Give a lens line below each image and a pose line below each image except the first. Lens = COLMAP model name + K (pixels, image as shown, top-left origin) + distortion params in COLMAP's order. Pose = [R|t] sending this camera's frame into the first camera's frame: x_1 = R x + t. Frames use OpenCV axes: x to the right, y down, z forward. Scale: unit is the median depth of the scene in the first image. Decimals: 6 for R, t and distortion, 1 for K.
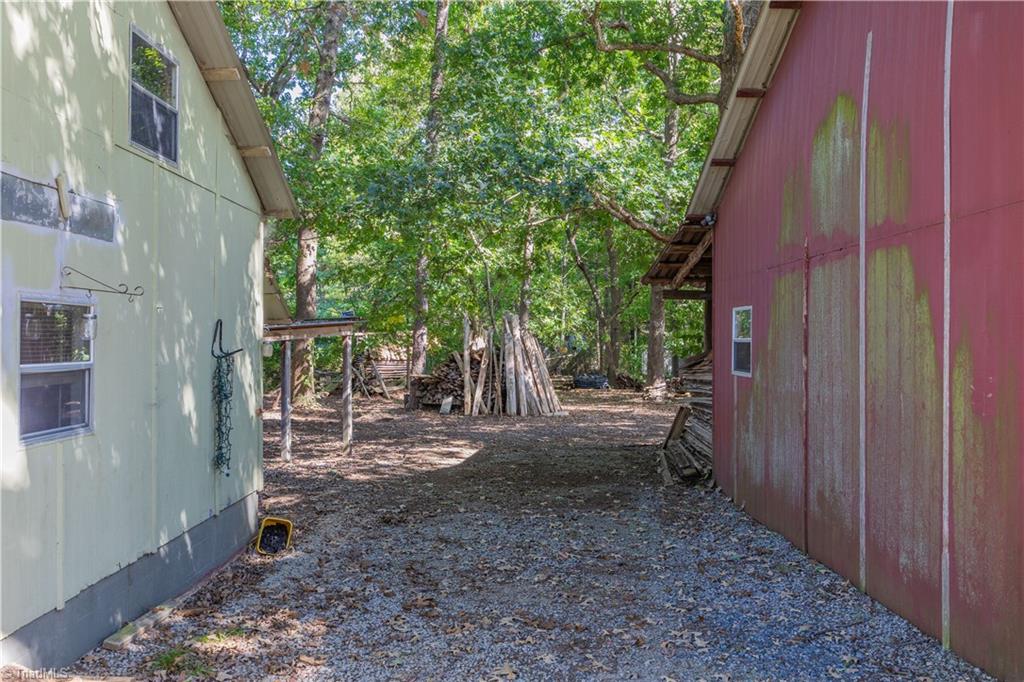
lens RADIAL K [[985.5, 0, 511.4], [0, 985.5, 335.7], [0, 0, 1]] dist [-0.009126, 0.000000]
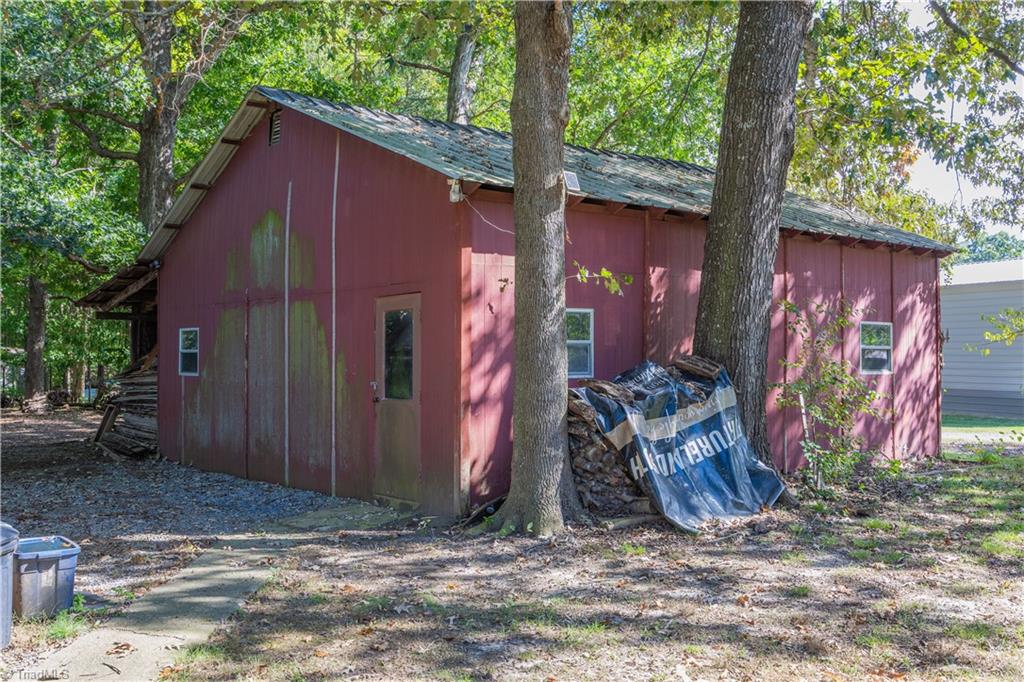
lens RADIAL K [[1025.1, 0, 511.3], [0, 1025.1, 340.6], [0, 0, 1]] dist [0.012156, 0.000000]
pose [[0.805810, 0.002889, 0.592167, -0.370750], [0.002995, 0.999955, -0.008953, 0.005489], [-0.592166, 0.008988, 0.805766, -0.667462]]
